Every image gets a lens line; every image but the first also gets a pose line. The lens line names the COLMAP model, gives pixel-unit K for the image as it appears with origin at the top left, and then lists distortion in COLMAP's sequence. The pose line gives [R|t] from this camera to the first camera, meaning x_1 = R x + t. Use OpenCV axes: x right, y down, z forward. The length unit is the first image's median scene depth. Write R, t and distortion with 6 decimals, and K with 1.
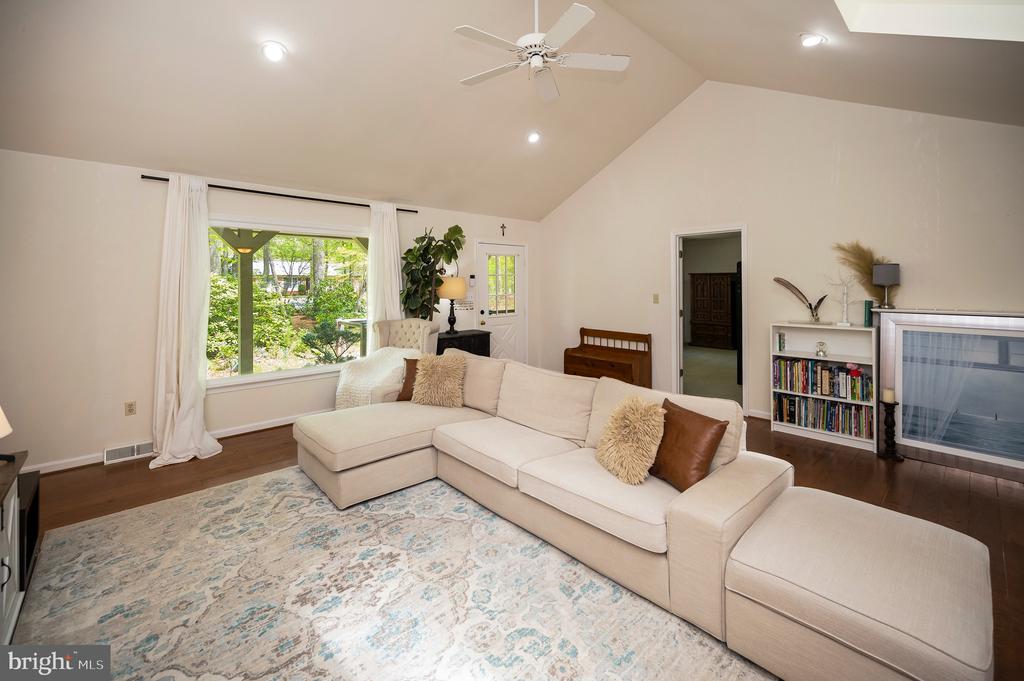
lens RADIAL K [[422.6, 0, 494.7], [0, 422.6, 278.2], [0, 0, 1]] dist [-0.010671, 0.000125]
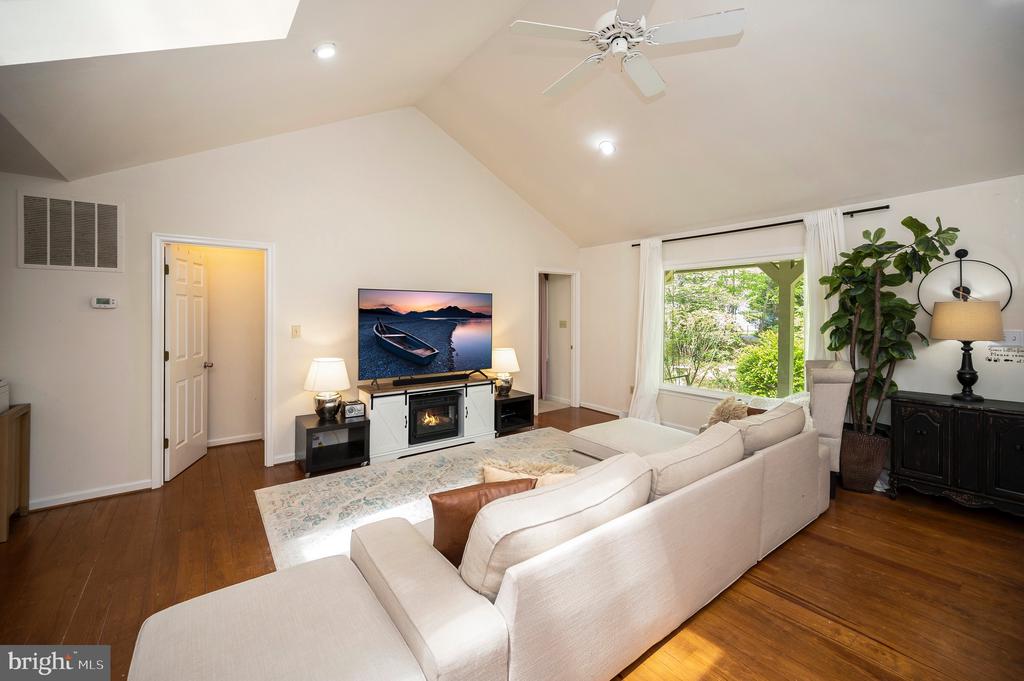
lens RADIAL K [[422.6, 0, 519.2], [0, 422.6, 306.5], [0, 0, 1]] dist [-0.010671, 0.000125]
pose [[-0.077420, -0.020180, -0.996794, 0.699062], [0.011036, 0.999717, -0.021096, 0.014056], [0.996937, -0.012634, -0.077175, 0.630490]]
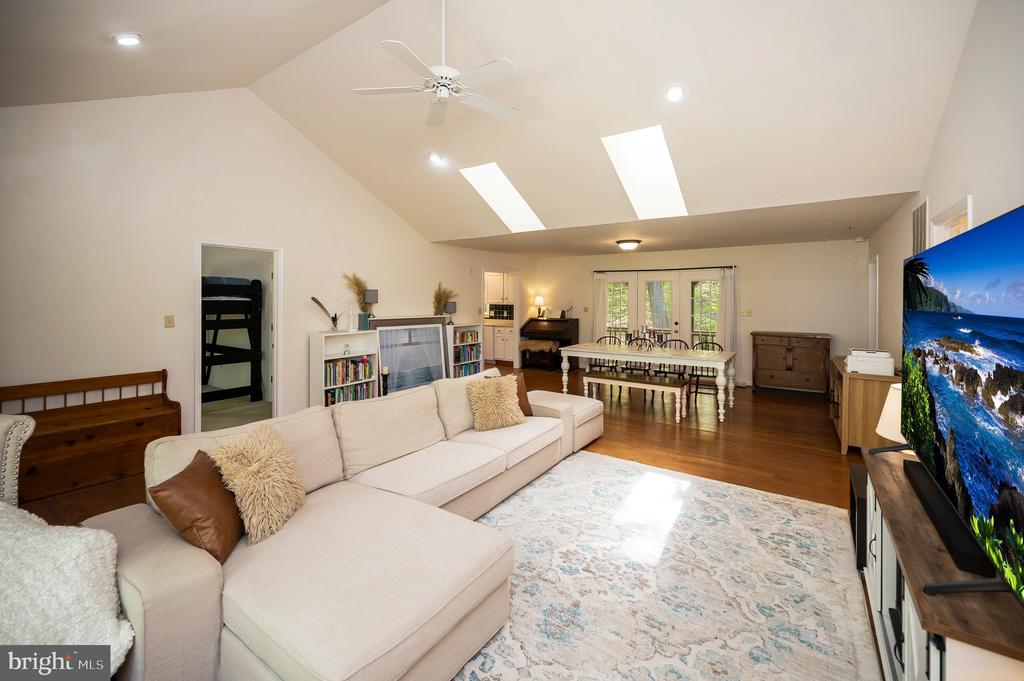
lens RADIAL K [[422.6, 0, 527.5], [0, 422.6, 306.9], [0, 0, 1]] dist [-0.010671, 0.000125]
pose [[-0.254365, -0.016151, 0.966973, -0.708292], [-0.015466, 0.999801, 0.012631, 0.001377], [-0.966985, -0.011742, -0.254564, 0.770704]]
